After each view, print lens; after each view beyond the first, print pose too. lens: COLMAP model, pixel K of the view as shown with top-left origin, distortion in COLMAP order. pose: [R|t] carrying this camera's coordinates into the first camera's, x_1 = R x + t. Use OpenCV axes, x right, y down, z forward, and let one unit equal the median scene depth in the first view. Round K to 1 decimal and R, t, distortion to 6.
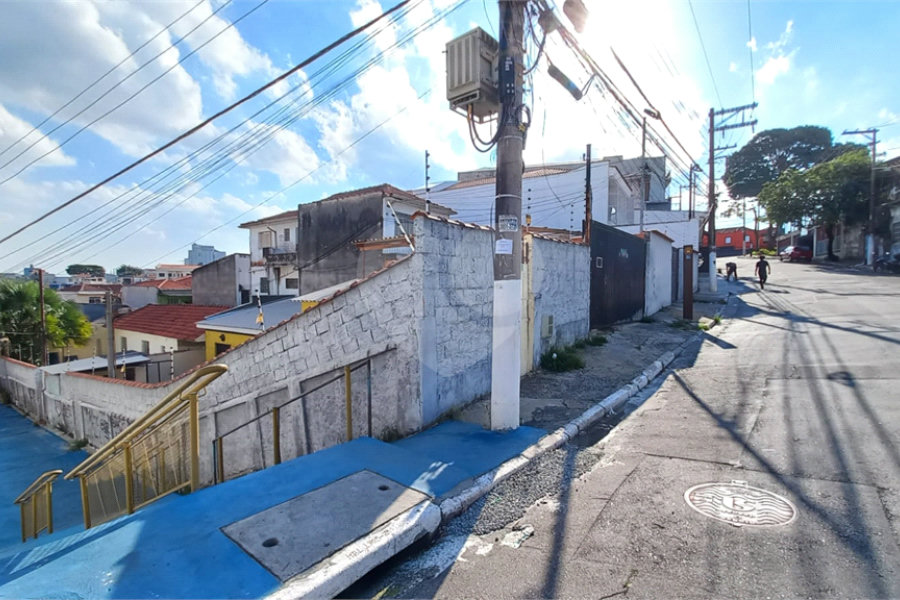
lens RADIAL K [[422.5, 0, 465.2], [0, 422.5, 302.3], [0, 0, 1]] dist [0.011110, -0.010856]
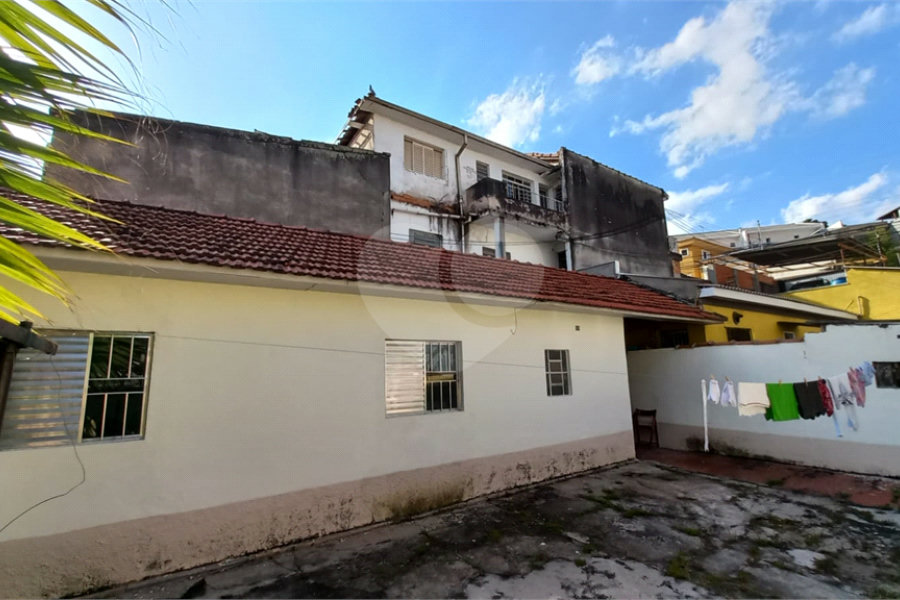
lens RADIAL K [[431.0, 0, 467.5], [0, 431.0, 298.8], [0, 0, 1]] dist [-0.001064, -0.000773]
pose [[0.329142, 0.149705, 0.932338, -1.171177], [0.049802, 0.983227, -0.175458, 0.131986], [-0.942966, 0.104183, 0.316166, 1.068686]]
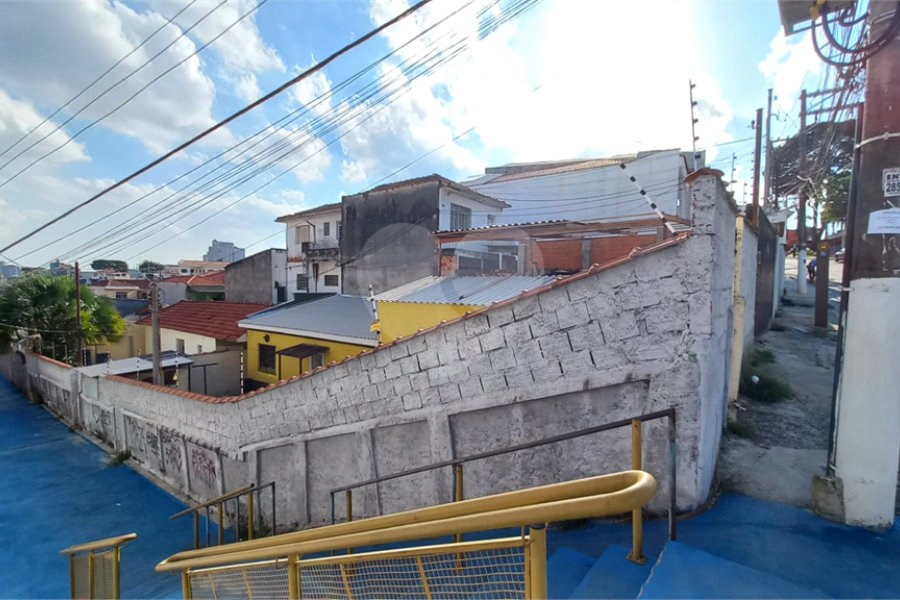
lens RADIAL K [[422.5, 0, 465.2], [0, 422.5, 302.3], [0, 0, 1]] dist [0.011110, -0.010856]
pose [[0.999450, 0.010998, -0.031297, -0.099637], [-0.010890, 0.999934, 0.003617, -0.002769], [0.031335, -0.003274, 0.999504, 0.078713]]
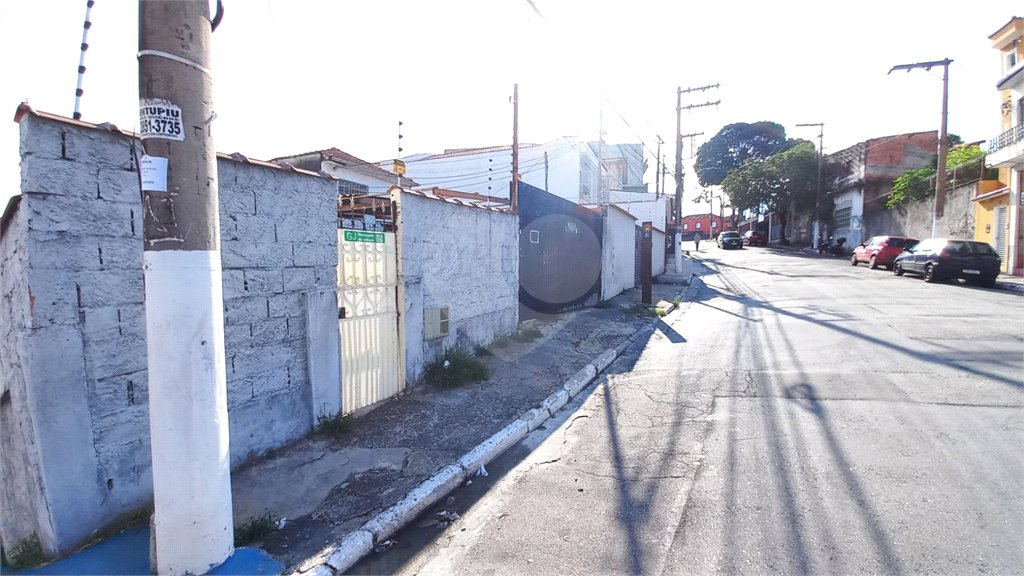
lens RADIAL K [[408.5, 0, 527.4], [0, 408.5, 292.0], [0, 0, 1]] dist [-0.001301, -0.000057]
pose [[0.987629, -0.002760, 0.156785, 0.082571], [-0.001228, 0.999678, 0.025329, -0.004160], [-0.156805, -0.025208, 0.987308, 0.105519]]
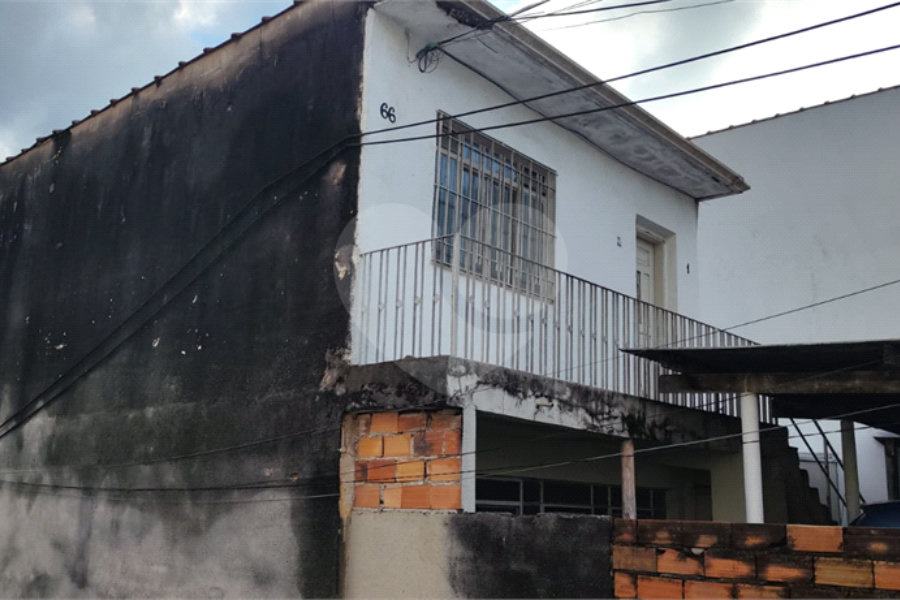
lens RADIAL K [[902.1, 0, 446.8], [0, 902.1, 325.3], [0, 0, 1]] dist [0.015955, -0.020605]
pose [[0.992467, -0.006493, -0.122340, -0.117111], [-0.020938, 0.974913, -0.221600, -0.059103], [0.120710, 0.222492, 0.967433, 0.668539]]
